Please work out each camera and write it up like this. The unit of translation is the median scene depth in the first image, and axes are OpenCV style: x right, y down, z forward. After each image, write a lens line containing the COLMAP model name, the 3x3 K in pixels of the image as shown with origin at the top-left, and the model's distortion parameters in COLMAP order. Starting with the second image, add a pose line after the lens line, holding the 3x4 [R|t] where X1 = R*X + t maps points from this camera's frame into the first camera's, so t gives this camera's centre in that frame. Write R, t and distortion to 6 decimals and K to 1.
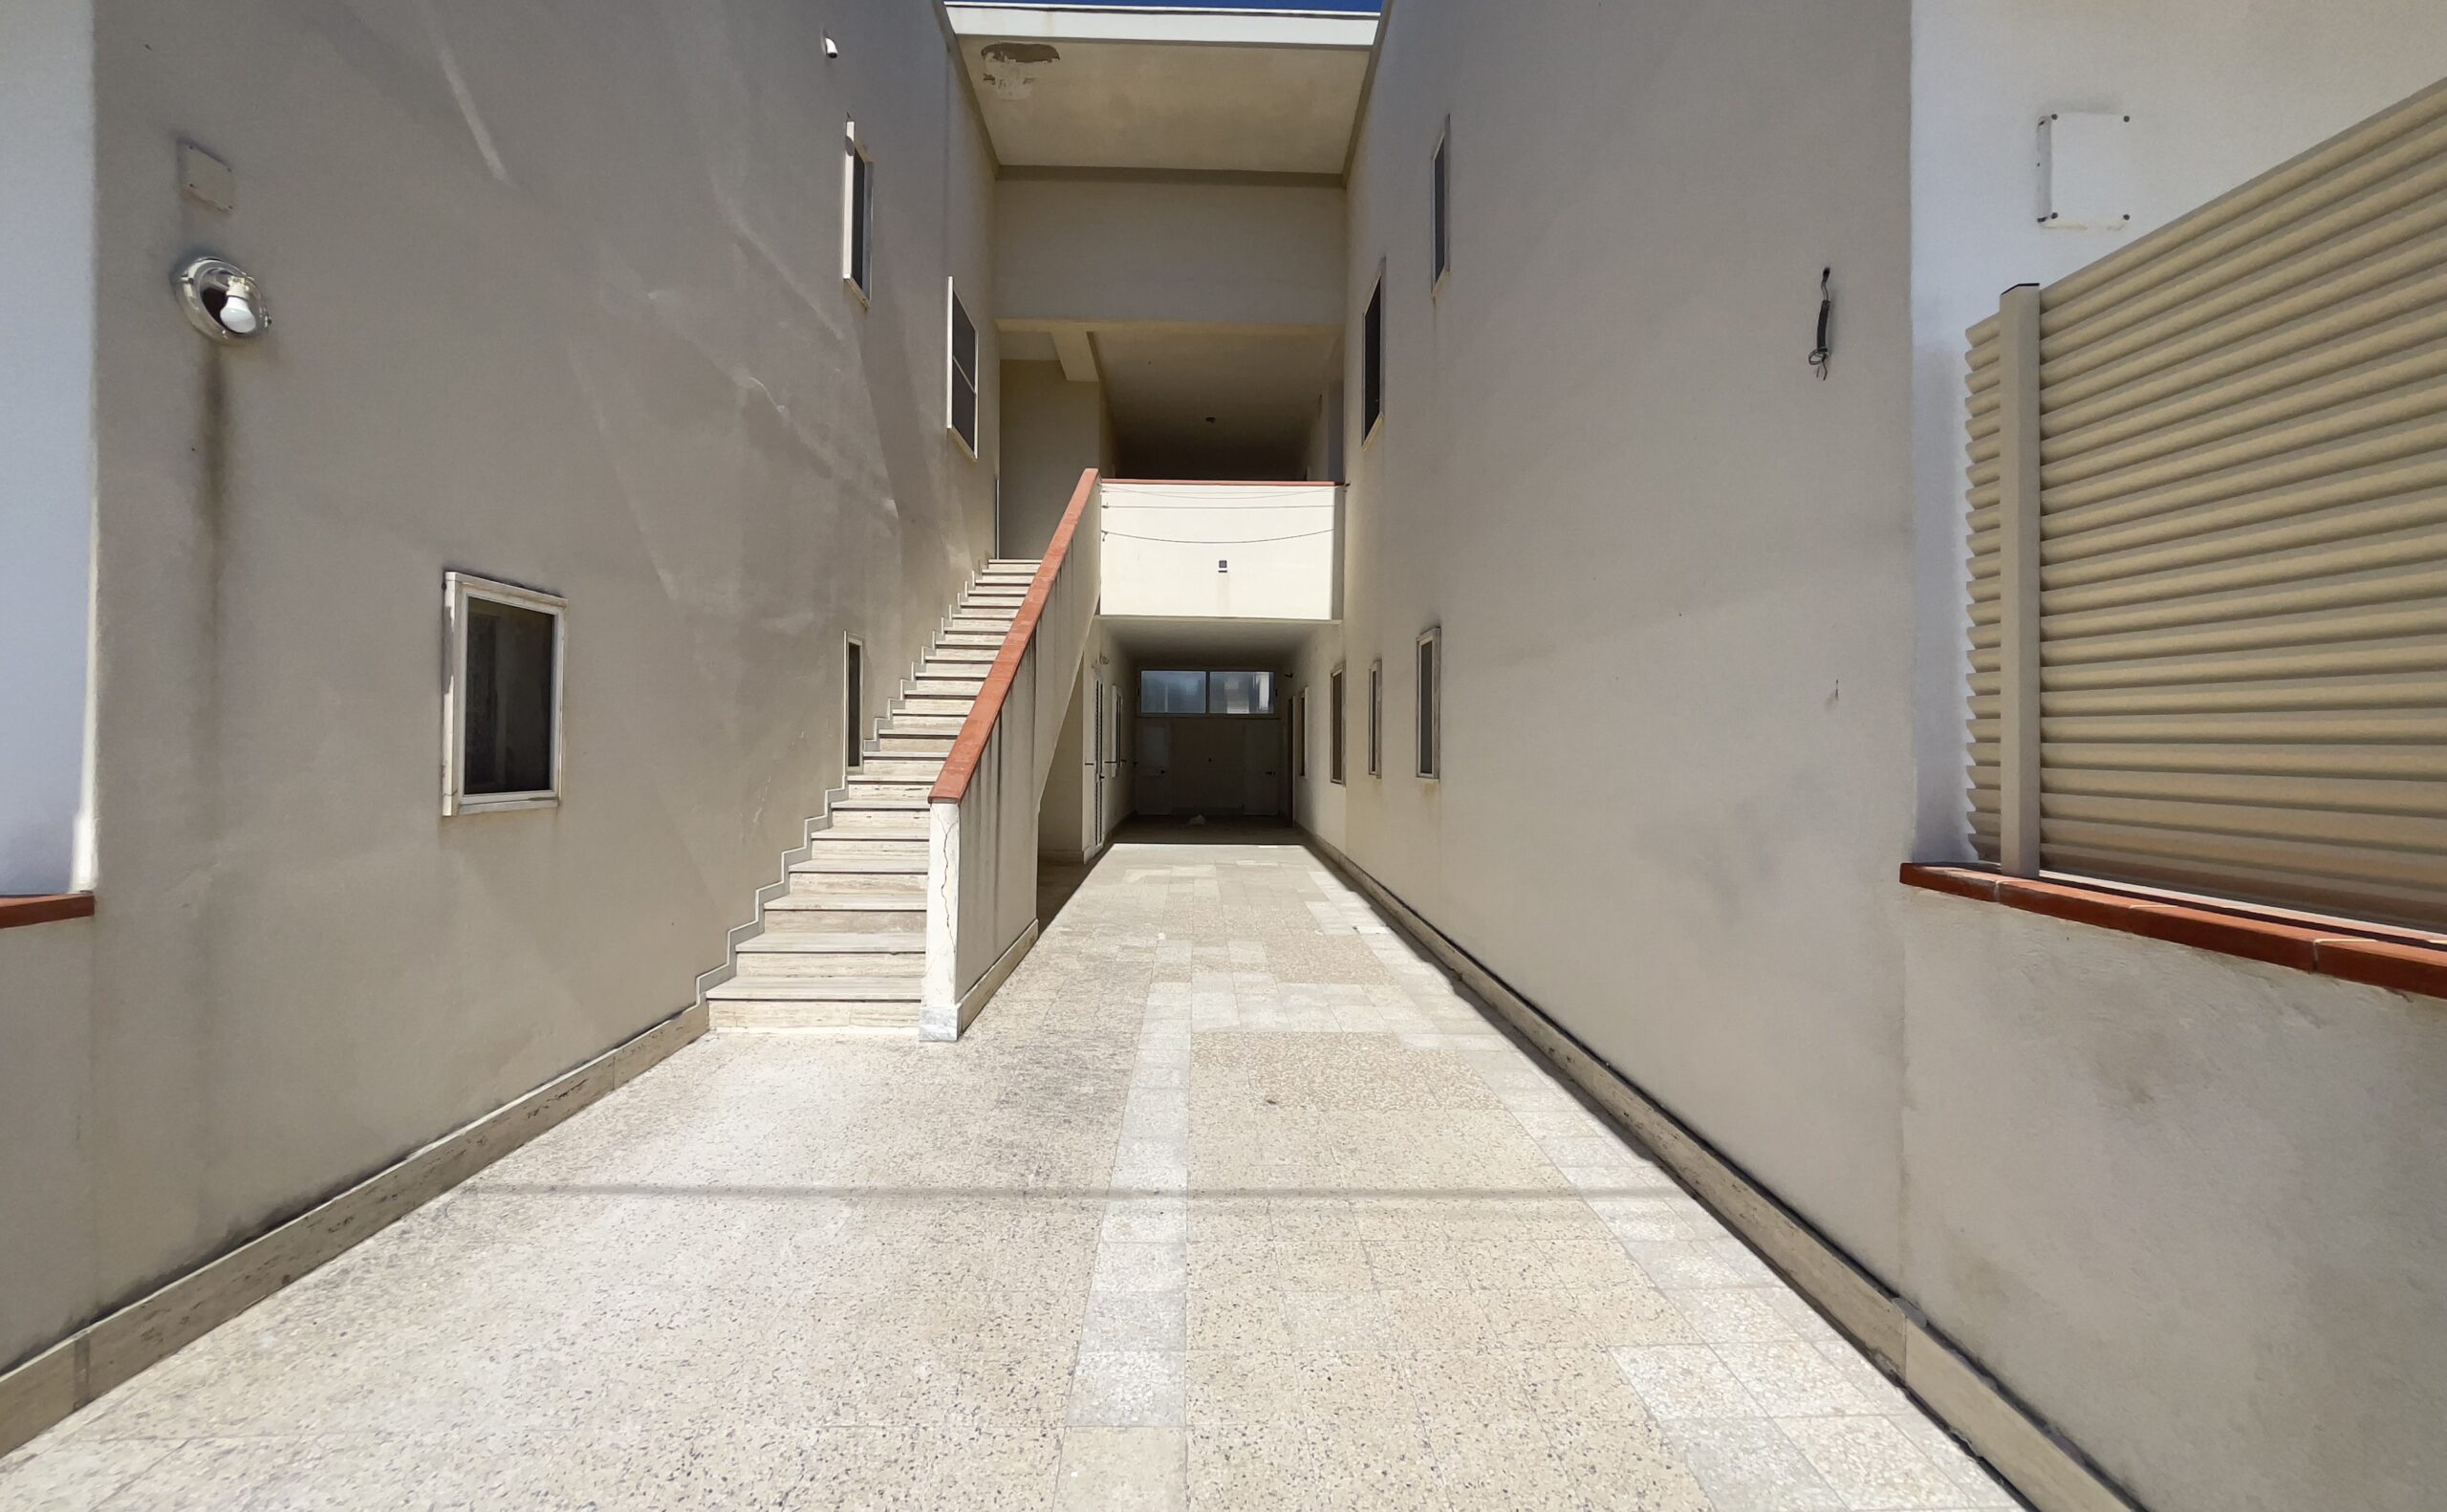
lens RADIAL K [[969.9, 0, 1207.4], [0, 969.9, 743.6], [0, 0, 1]] dist [-0.009229, 0.002497]
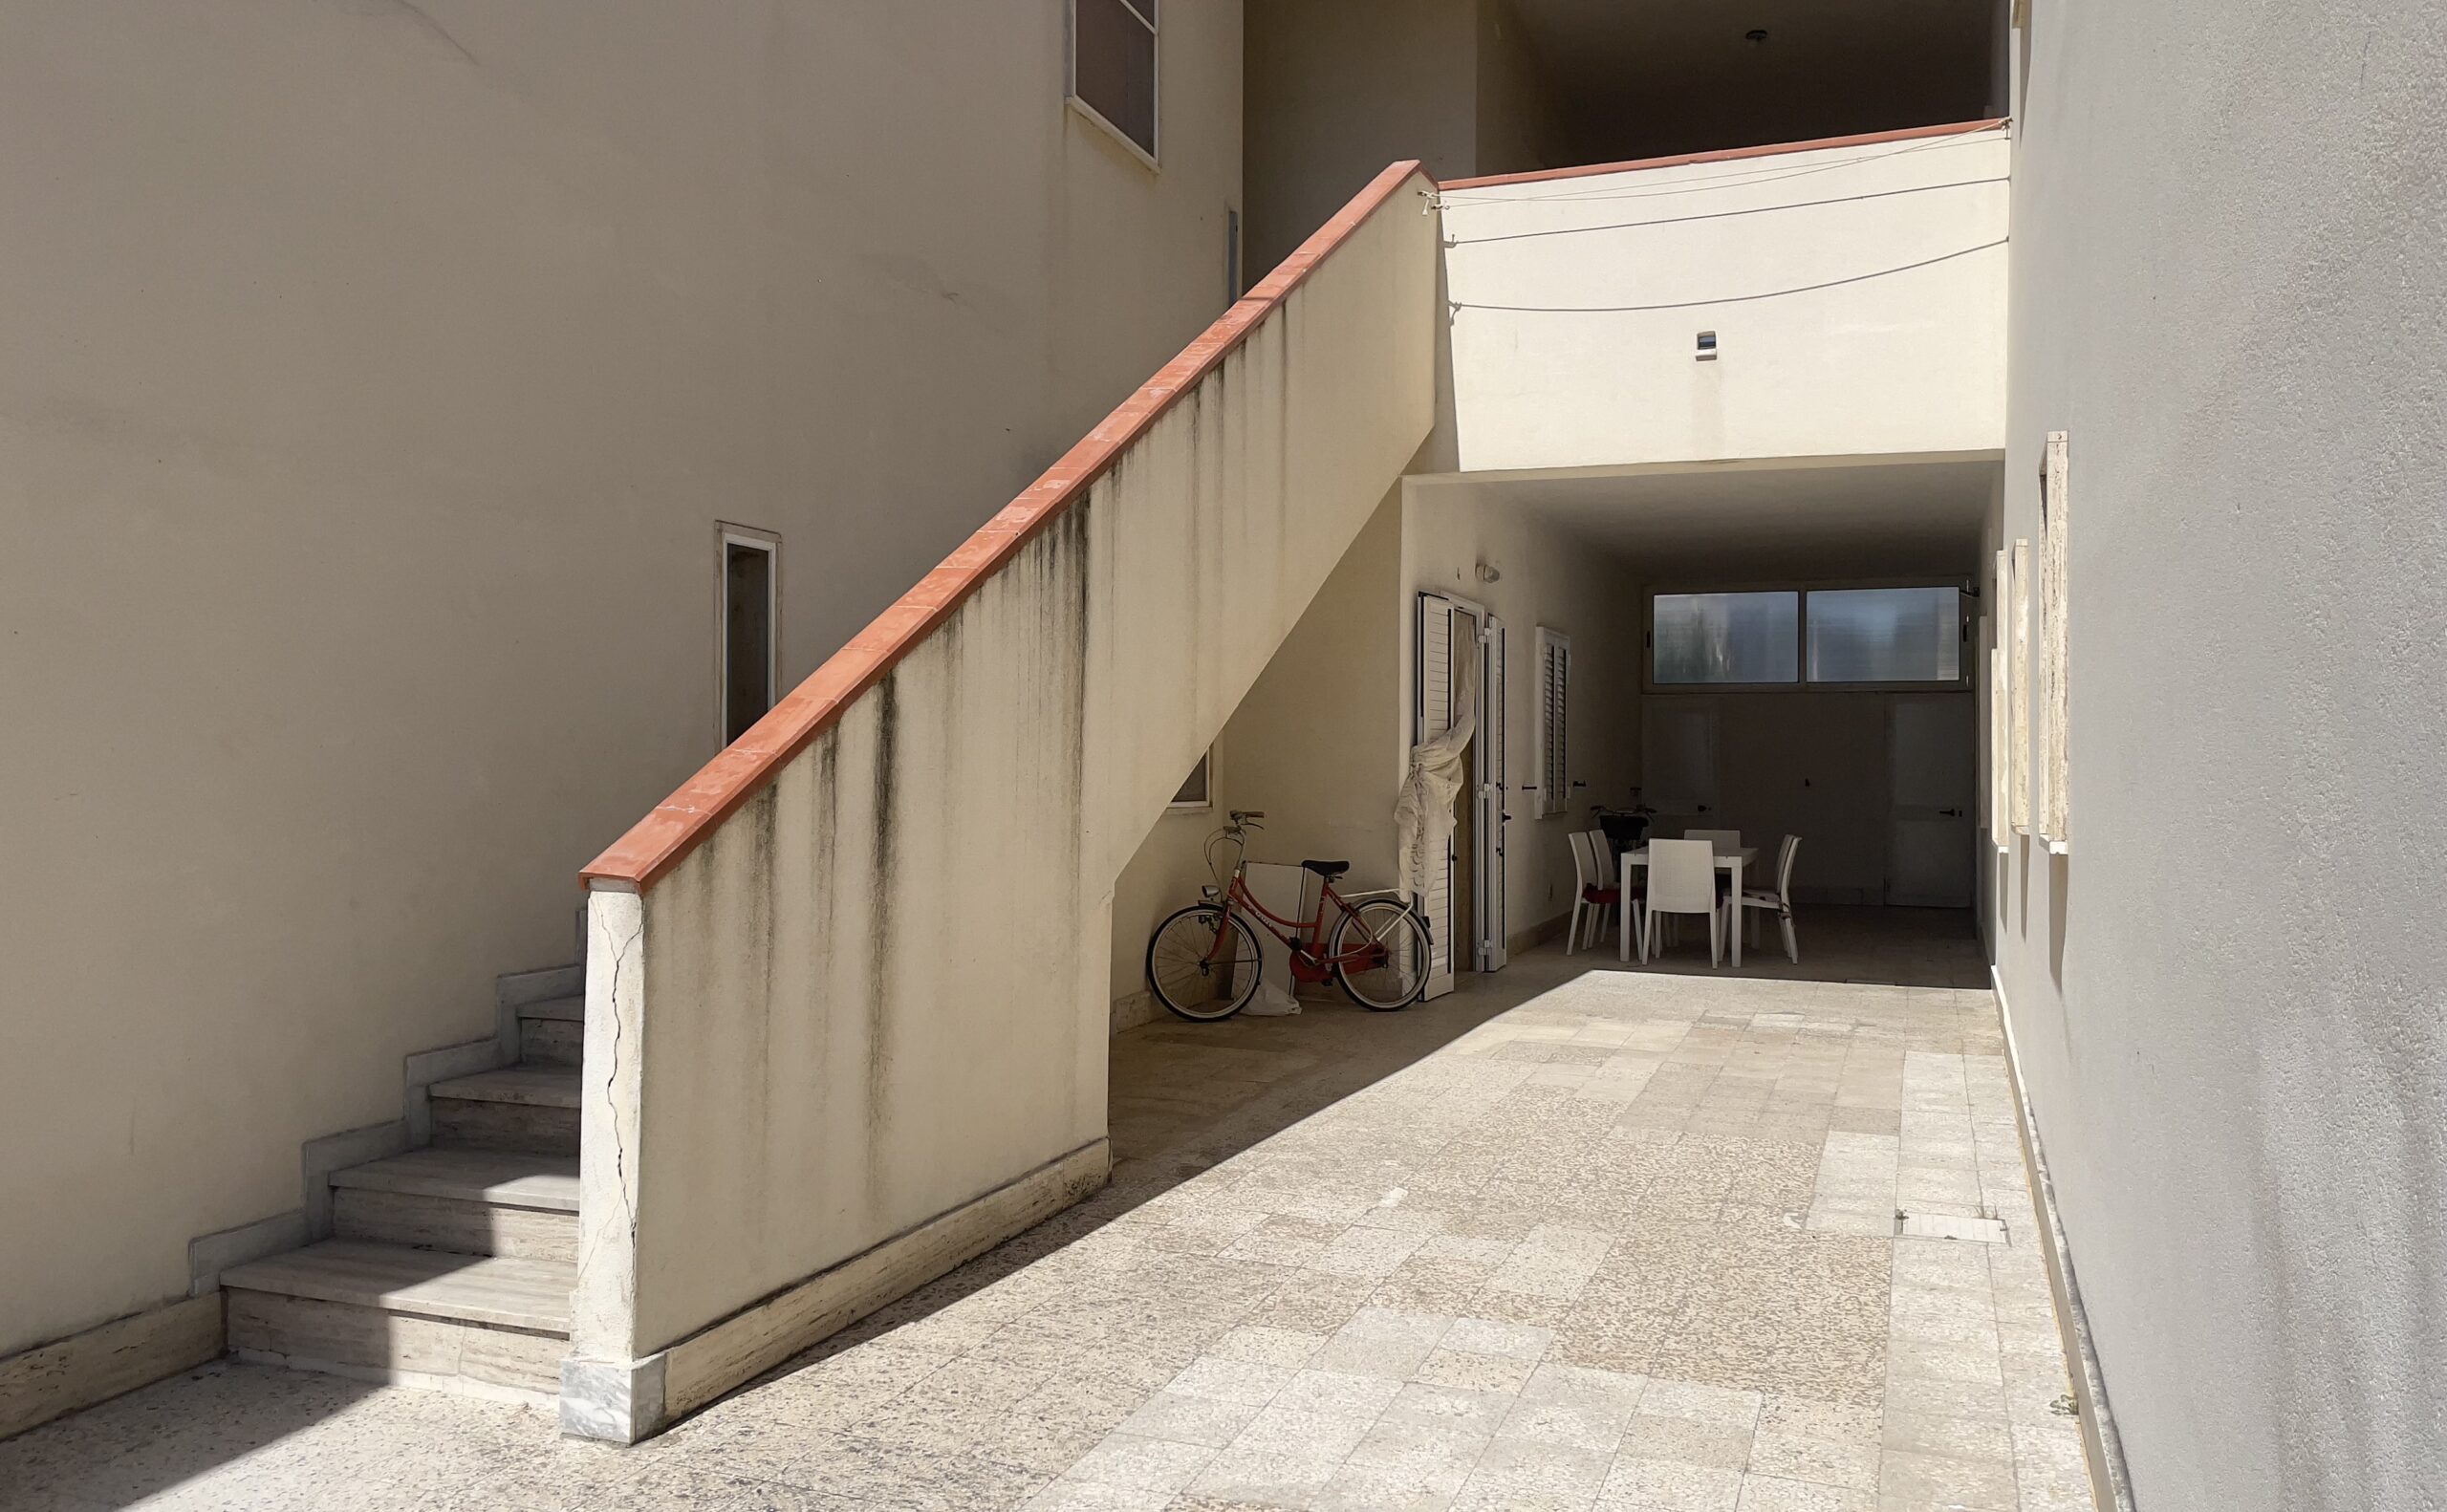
lens RADIAL K [[1837.7, 0, 1204.1], [0, 1837.7, 746.6], [0, 0, 1]] dist [0.047420, -0.009415]
pose [[0.928214, -0.002751, -0.372036, 0.258879], [0.002705, 0.999996, -0.000646, -0.001962], [0.372037, -0.000407, 0.928218, 0.297765]]
